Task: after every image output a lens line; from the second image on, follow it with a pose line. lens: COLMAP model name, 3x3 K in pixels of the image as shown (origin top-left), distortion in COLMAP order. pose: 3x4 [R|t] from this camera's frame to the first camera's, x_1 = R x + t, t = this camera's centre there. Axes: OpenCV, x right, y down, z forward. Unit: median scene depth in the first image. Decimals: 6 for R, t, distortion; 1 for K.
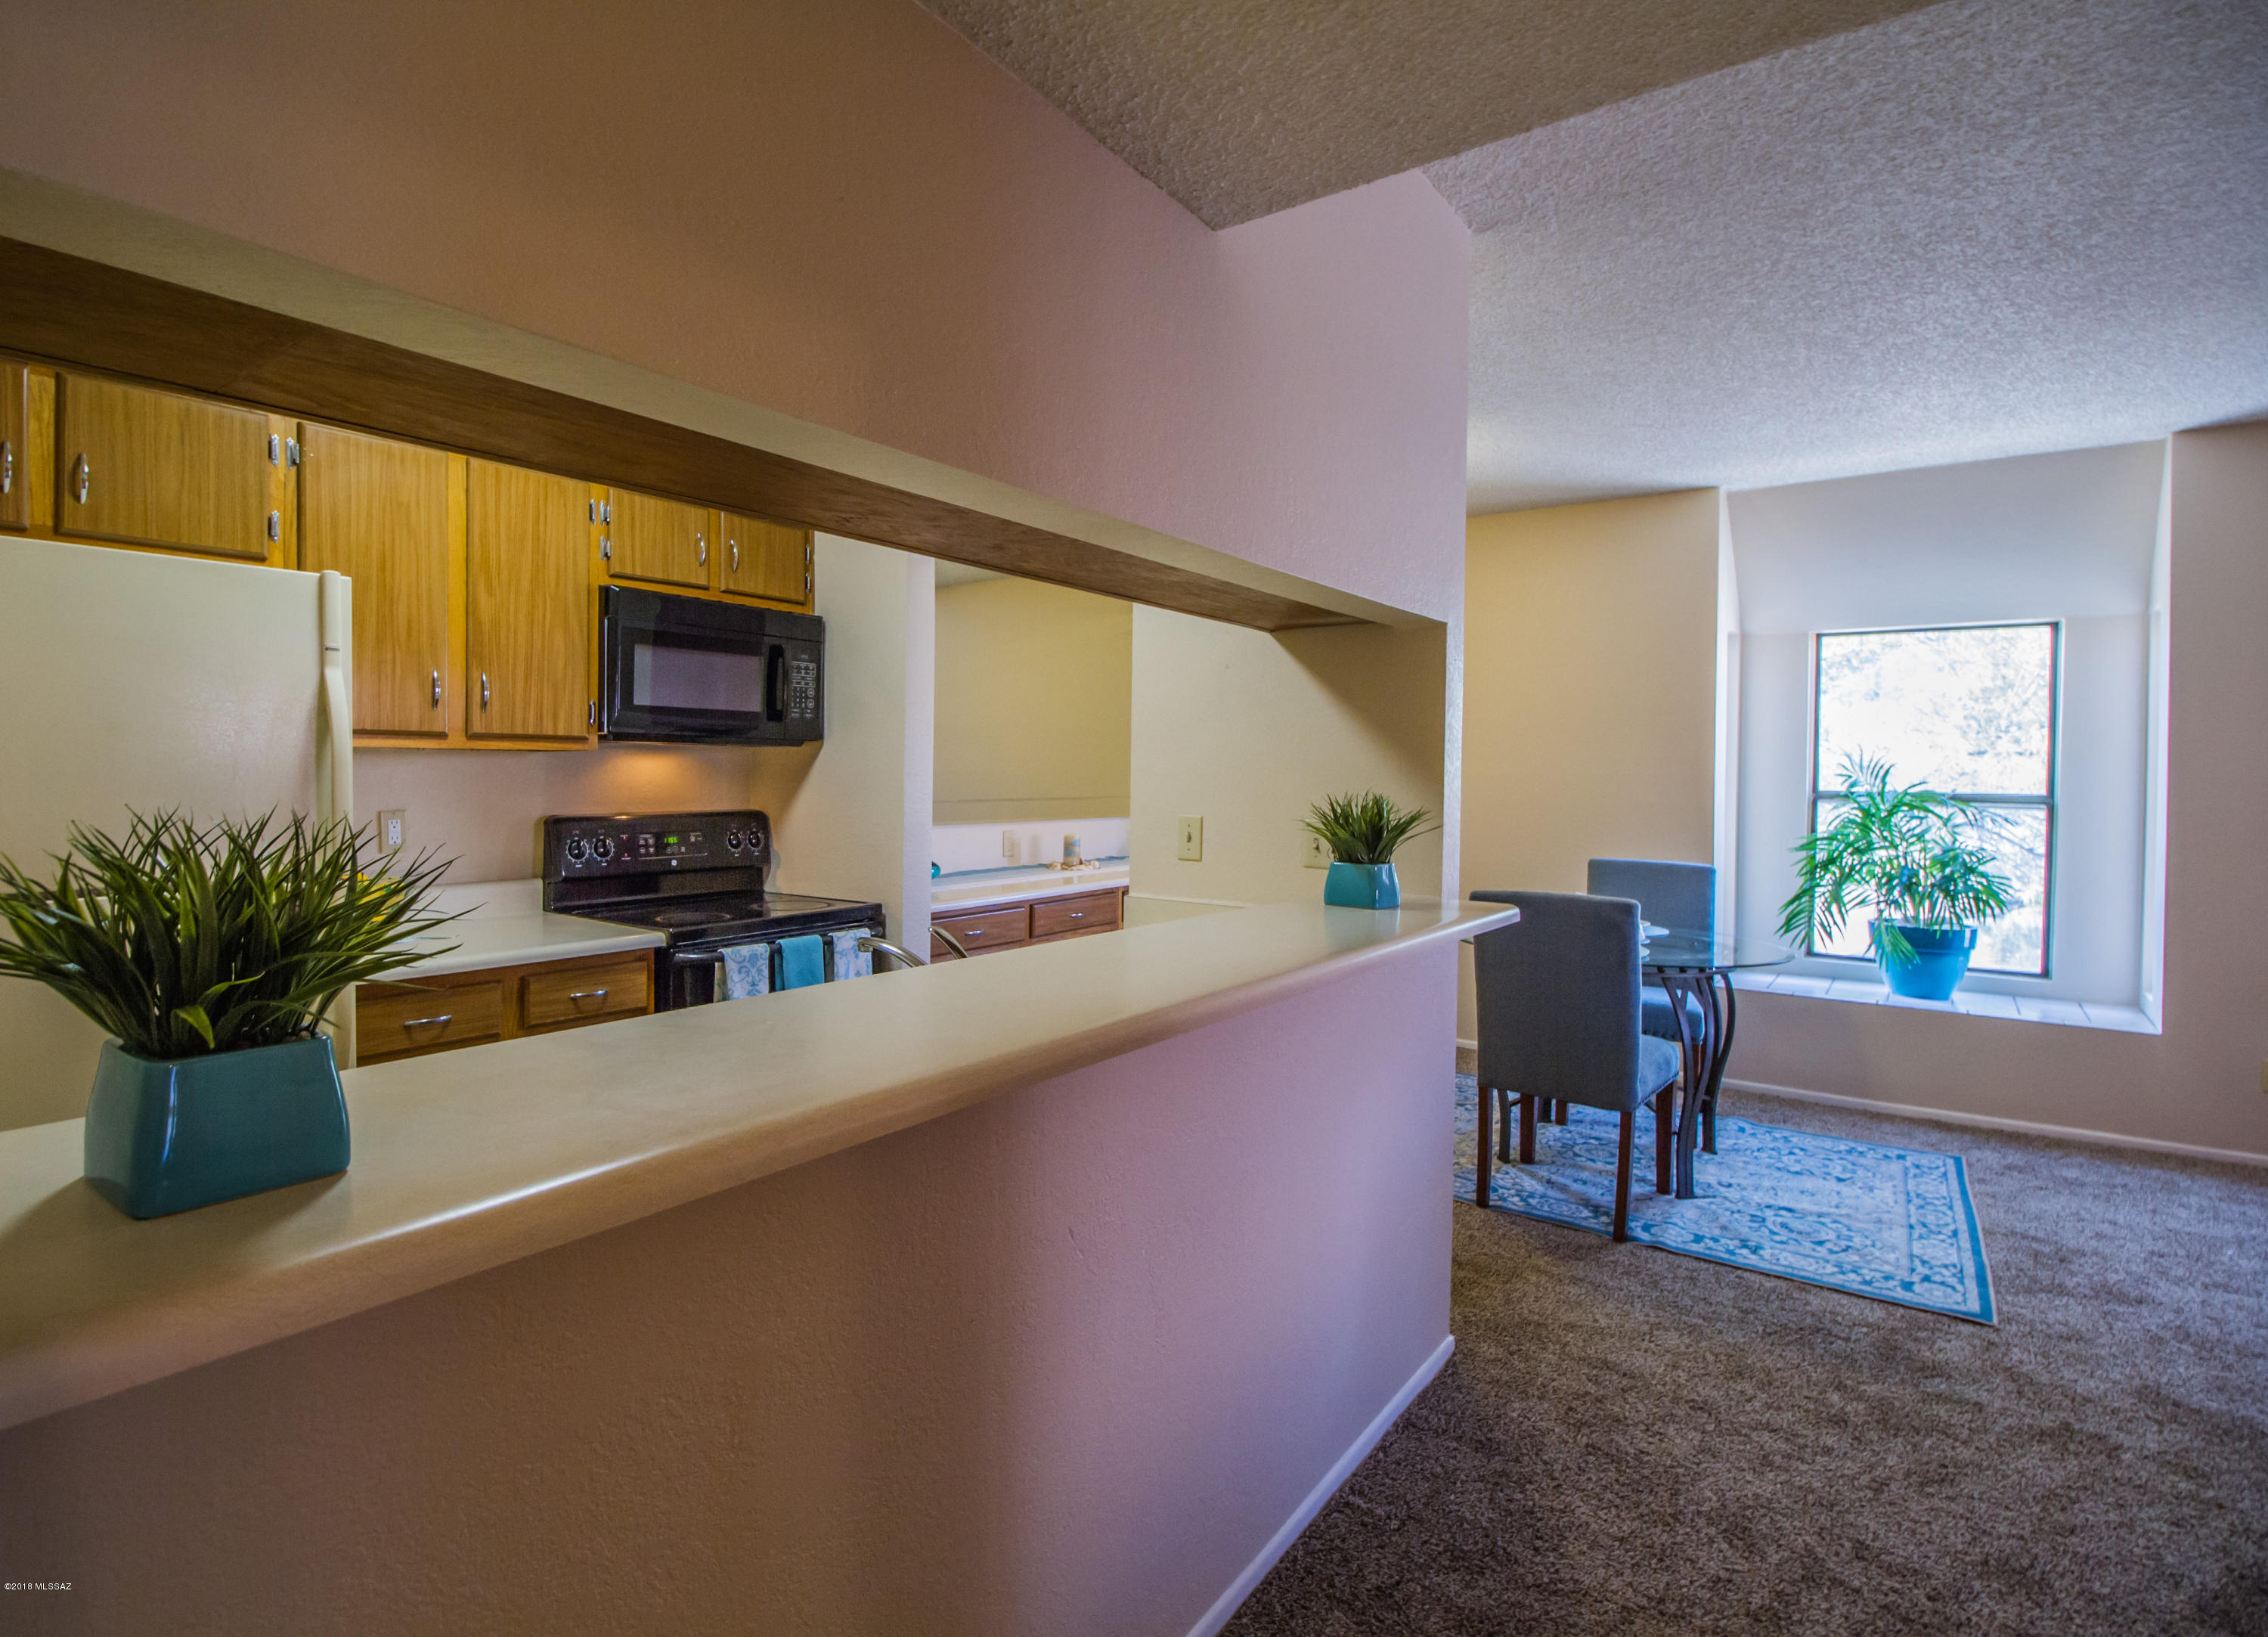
lens RADIAL K [[1091.4, 0, 1137.4], [0, 1091.4, 800.3], [0, 0, 1]] dist [-0.013086, -0.000860]
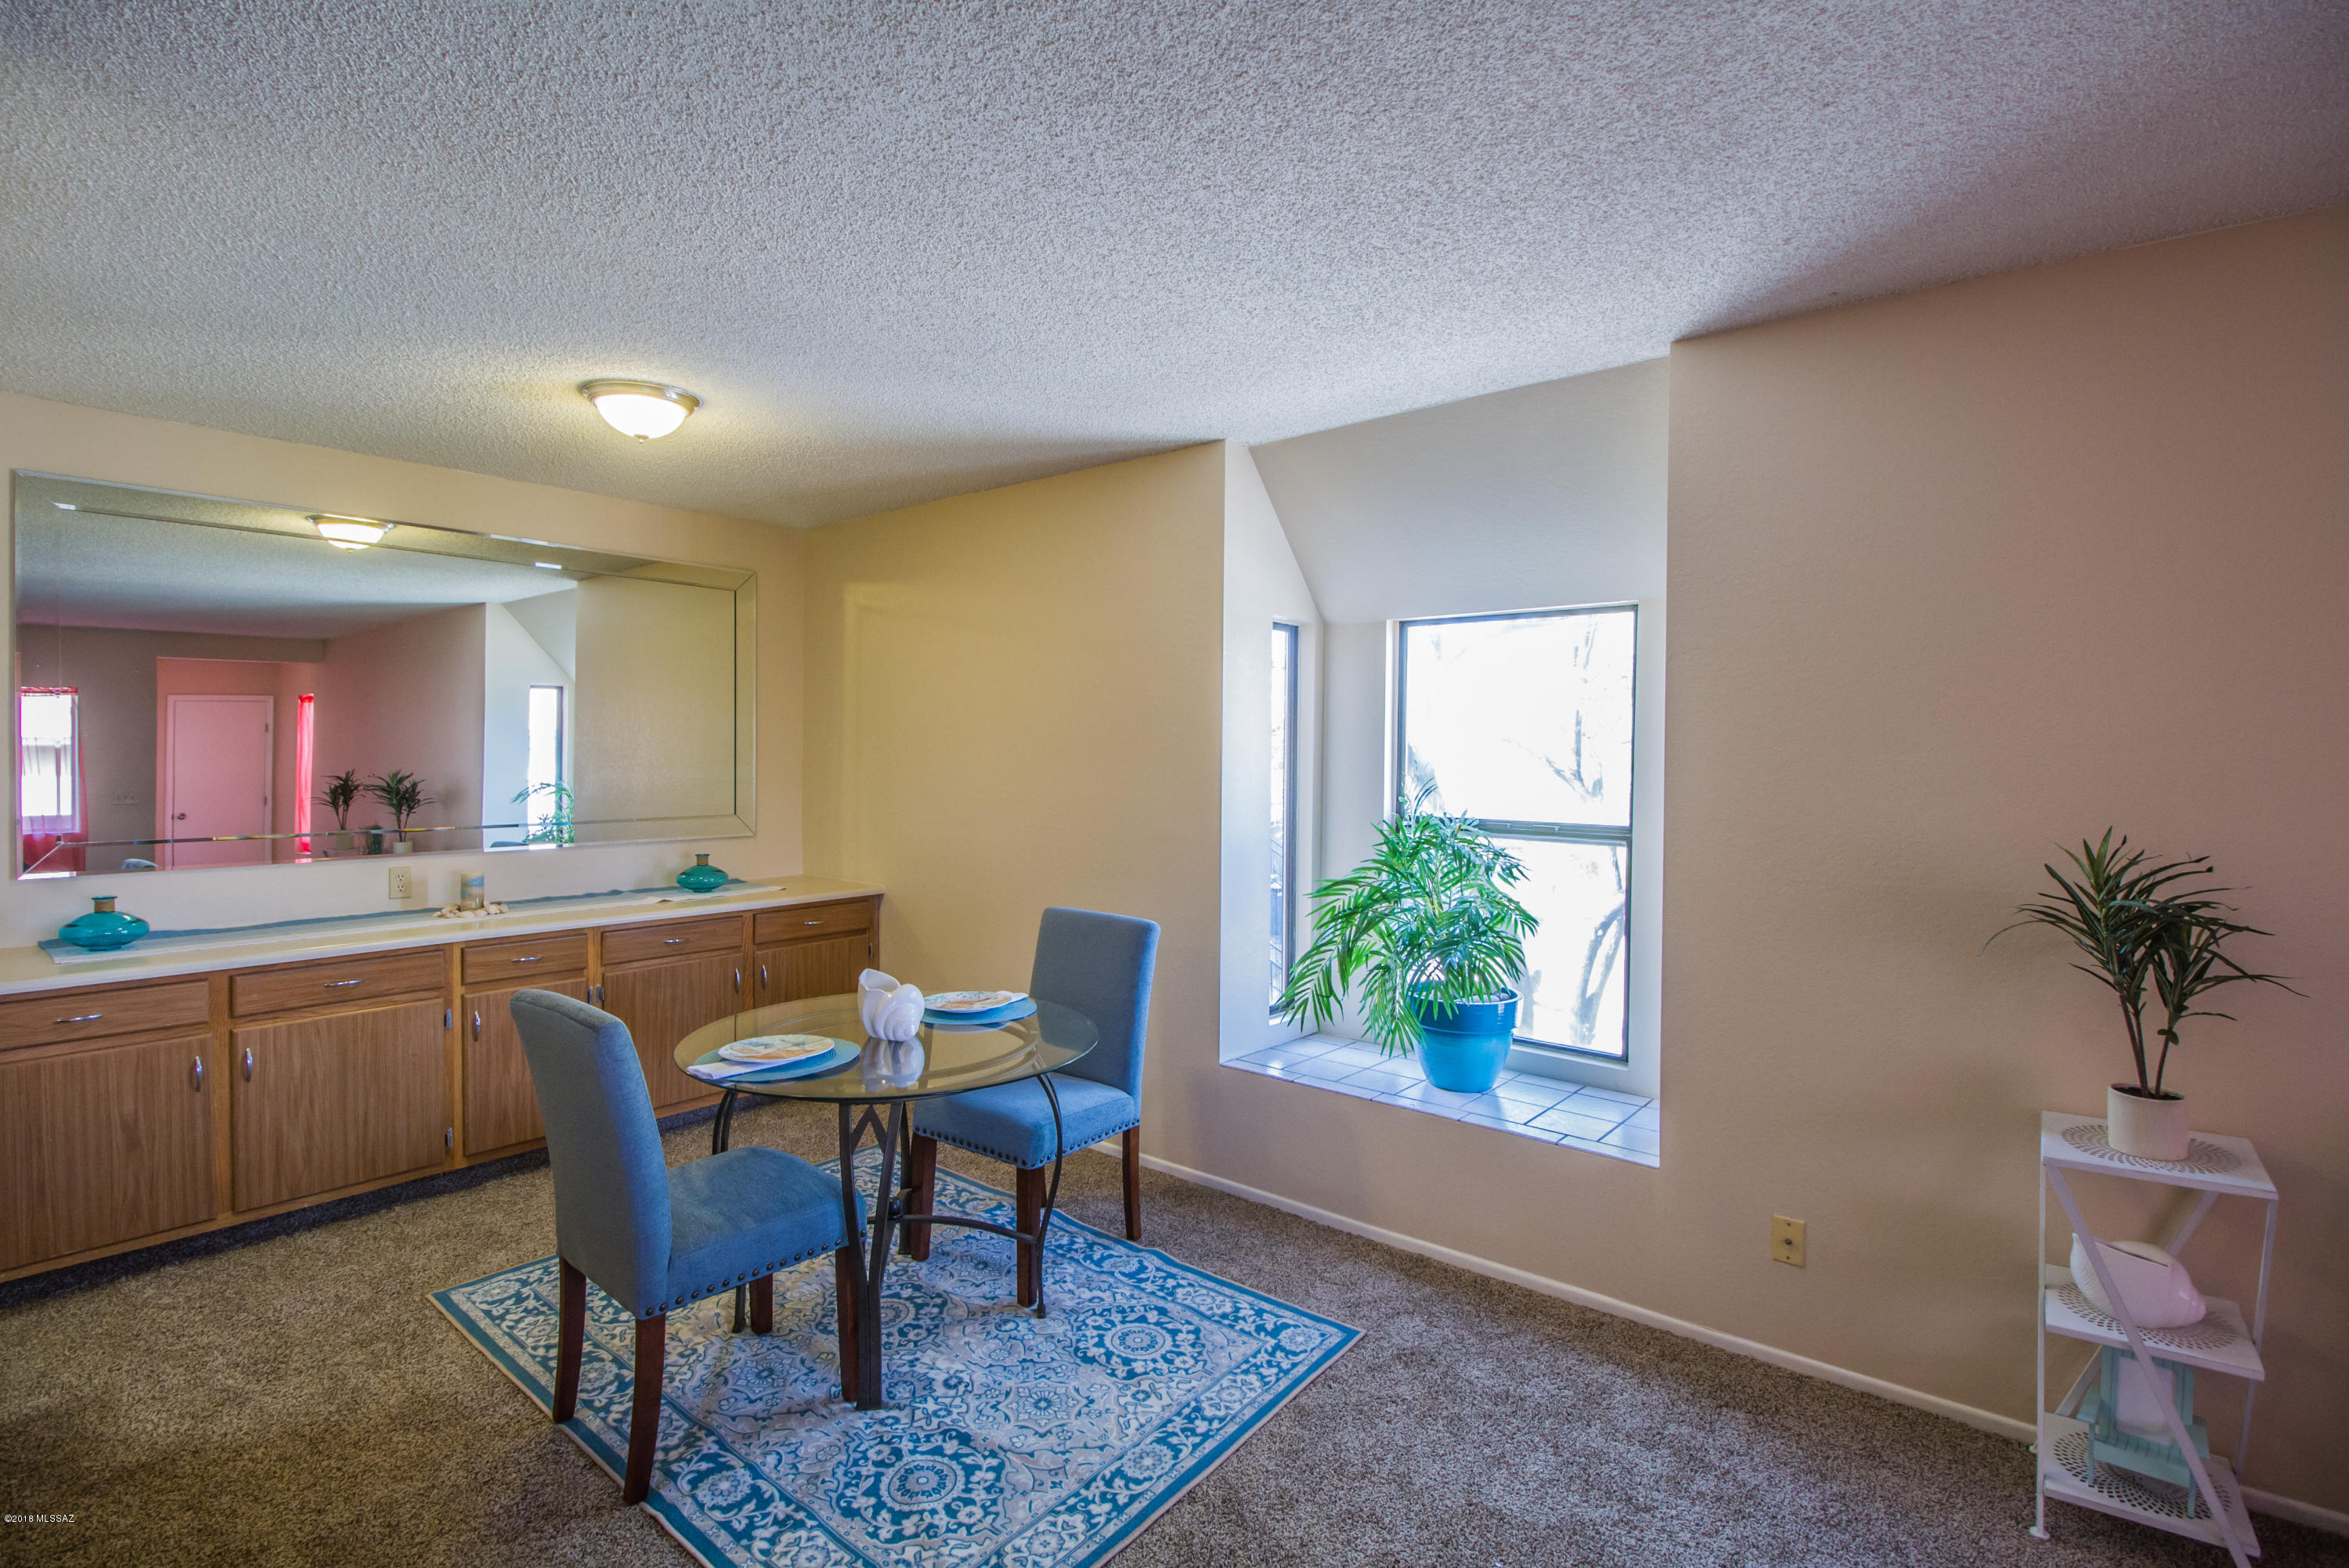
lens RADIAL K [[1085.3, 0, 1181.8], [0, 1085.3, 779.7], [0, 0, 1]] dist [0.005335, 0.000061]
pose [[0.999012, -0.002084, -0.044397, 0.663181], [0.002194, 0.999995, 0.002437, -0.050581], [0.044391, -0.002532, 0.999011, 0.247486]]
